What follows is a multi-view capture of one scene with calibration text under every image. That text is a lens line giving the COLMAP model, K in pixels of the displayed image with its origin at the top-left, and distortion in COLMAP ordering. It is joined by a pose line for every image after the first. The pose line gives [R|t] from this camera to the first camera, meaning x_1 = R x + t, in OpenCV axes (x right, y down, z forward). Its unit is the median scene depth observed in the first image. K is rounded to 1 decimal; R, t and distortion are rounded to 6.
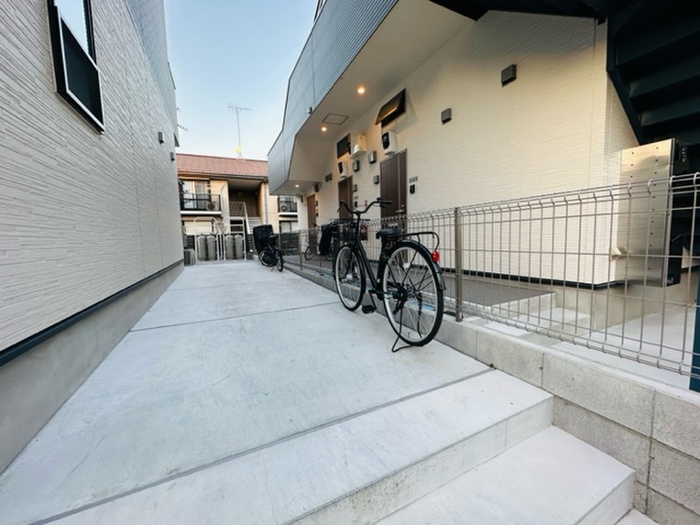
lens RADIAL K [[277.6, 0, 349.4], [0, 277.6, 264.2], [0, 0, 1]] dist [-0.000107, -0.000309]
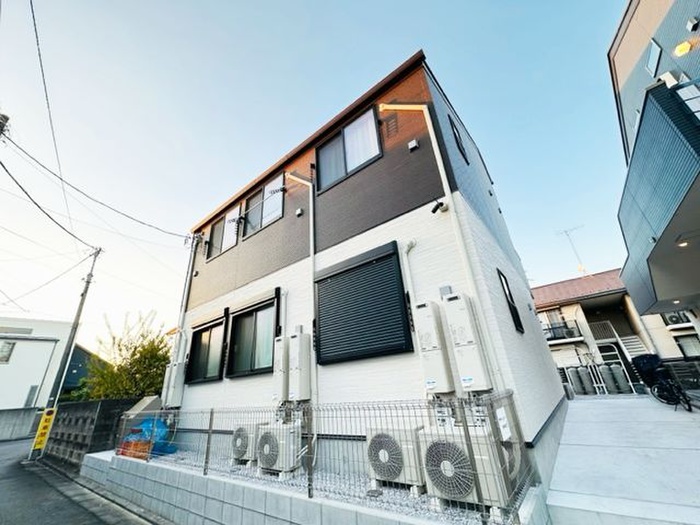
lens RADIAL K [[277.6, 0, 349.4], [0, 277.6, 264.2], [0, 0, 1]] dist [-0.000107, -0.000309]
pose [[0.437898, -0.368998, -0.819809, 0.086453], [-0.019825, 0.907702, -0.419148, -0.003838], [0.898806, 0.199797, 0.390165, -0.204205]]
